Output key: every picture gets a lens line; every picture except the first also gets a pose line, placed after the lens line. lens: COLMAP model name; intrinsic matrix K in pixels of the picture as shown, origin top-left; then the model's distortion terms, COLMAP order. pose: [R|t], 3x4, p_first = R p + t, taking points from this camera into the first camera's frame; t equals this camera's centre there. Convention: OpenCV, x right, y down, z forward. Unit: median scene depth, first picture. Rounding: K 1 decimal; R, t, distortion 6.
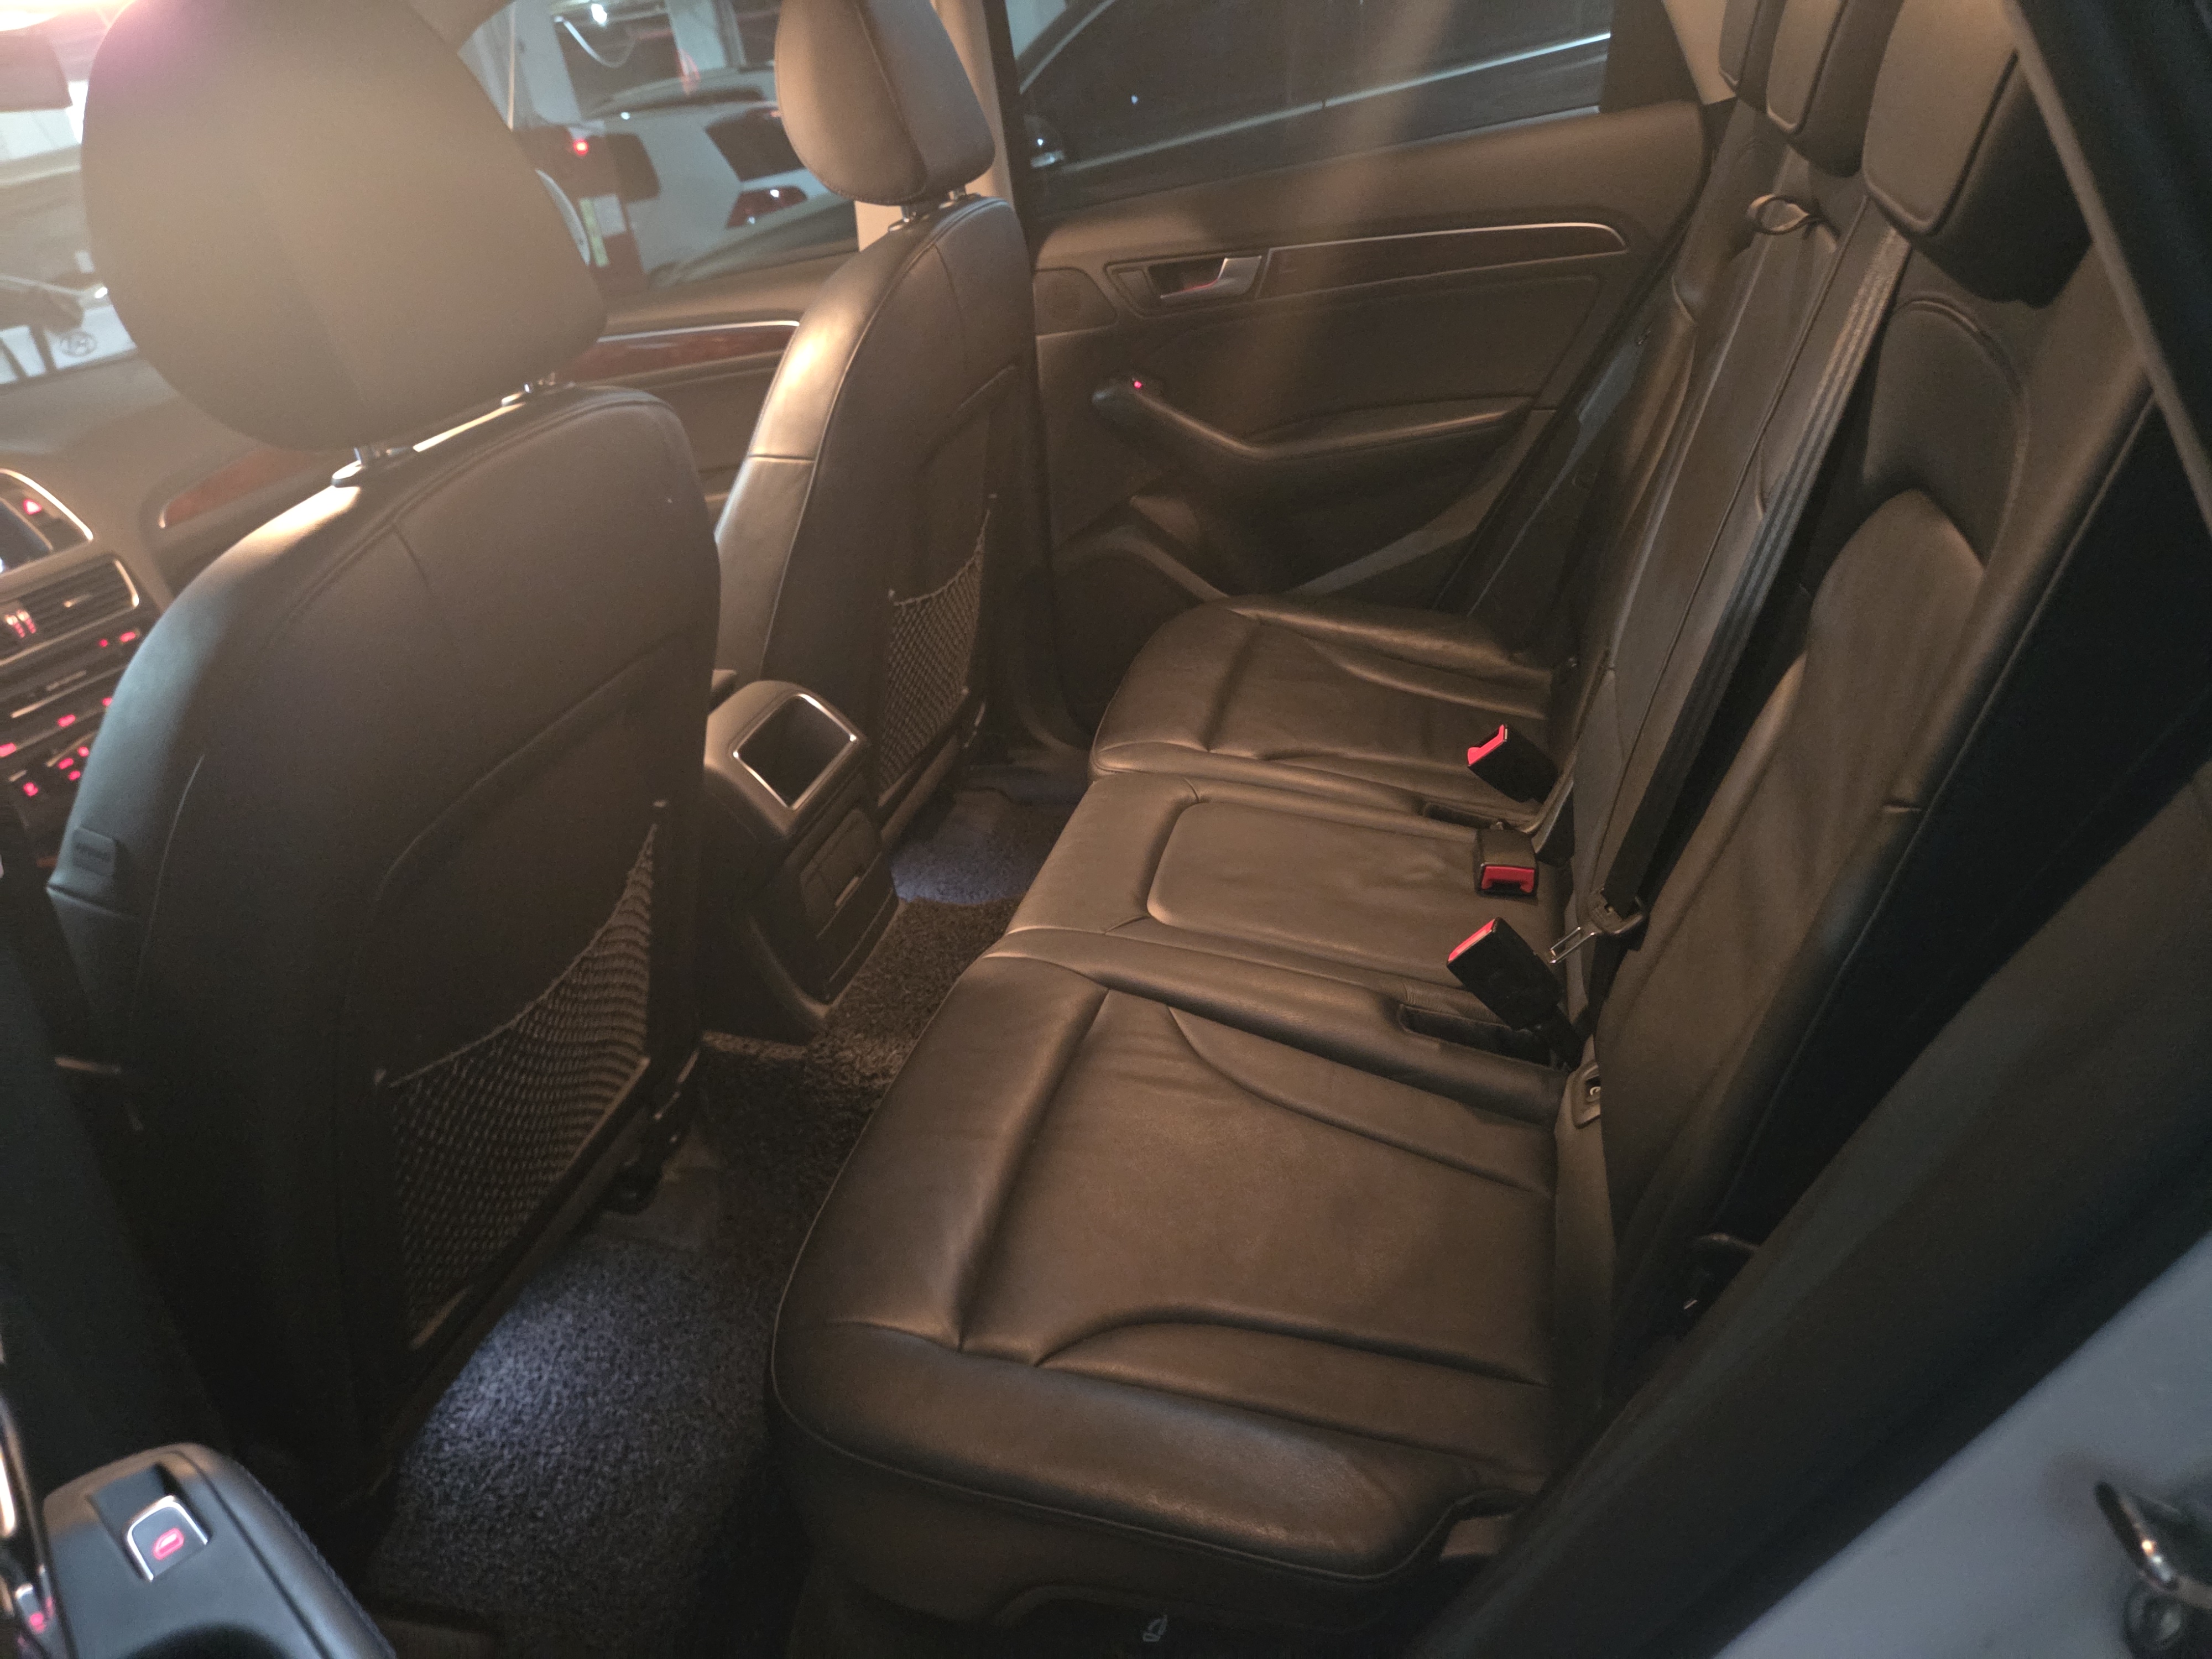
lens RADIAL K [[1456.6, 0, 1094.9], [0, 1456.6, 844.2], [0, 0, 1]] dist [0.063172, -0.061059]
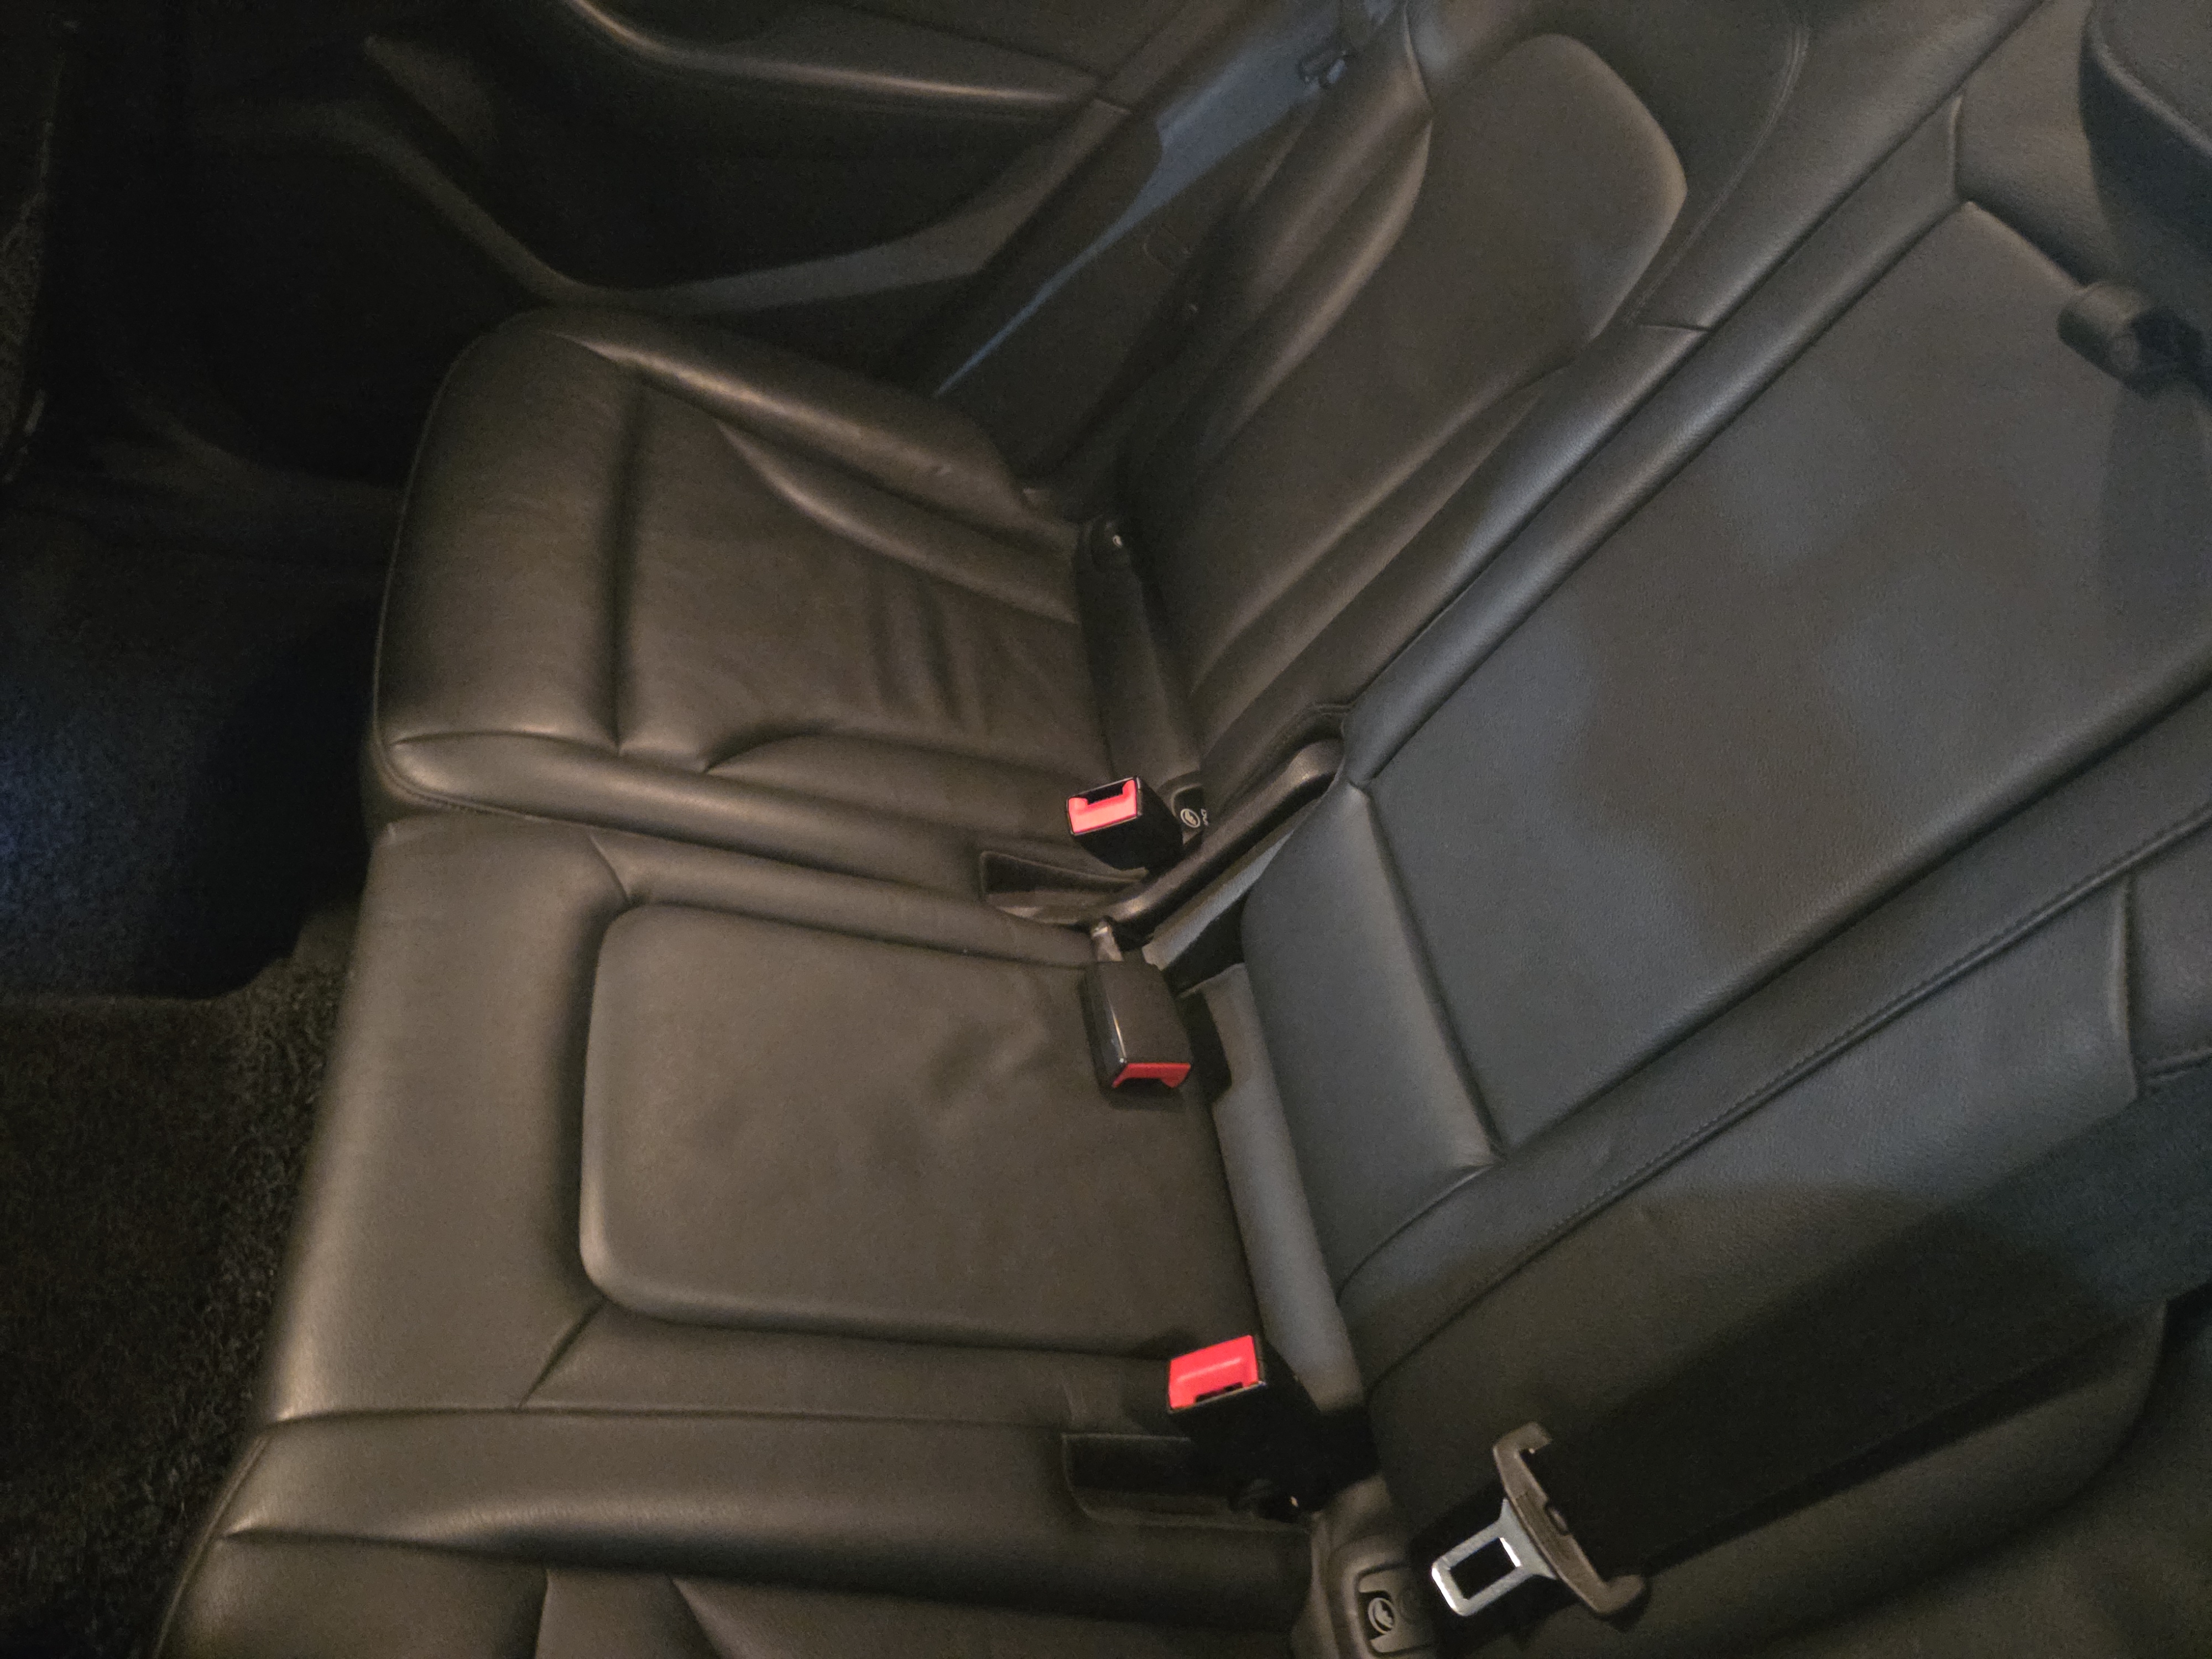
lens RADIAL K [[1456.6, 0, 1094.9], [0, 1456.6, 844.2], [0, 0, 1]] dist [0.063172, -0.061059]
pose [[0.838650, -0.038000, 0.543343, -0.062236], [-0.162933, 0.934381, 0.316836, -0.201415], [-0.519729, -0.354243, 0.777427, 0.404695]]
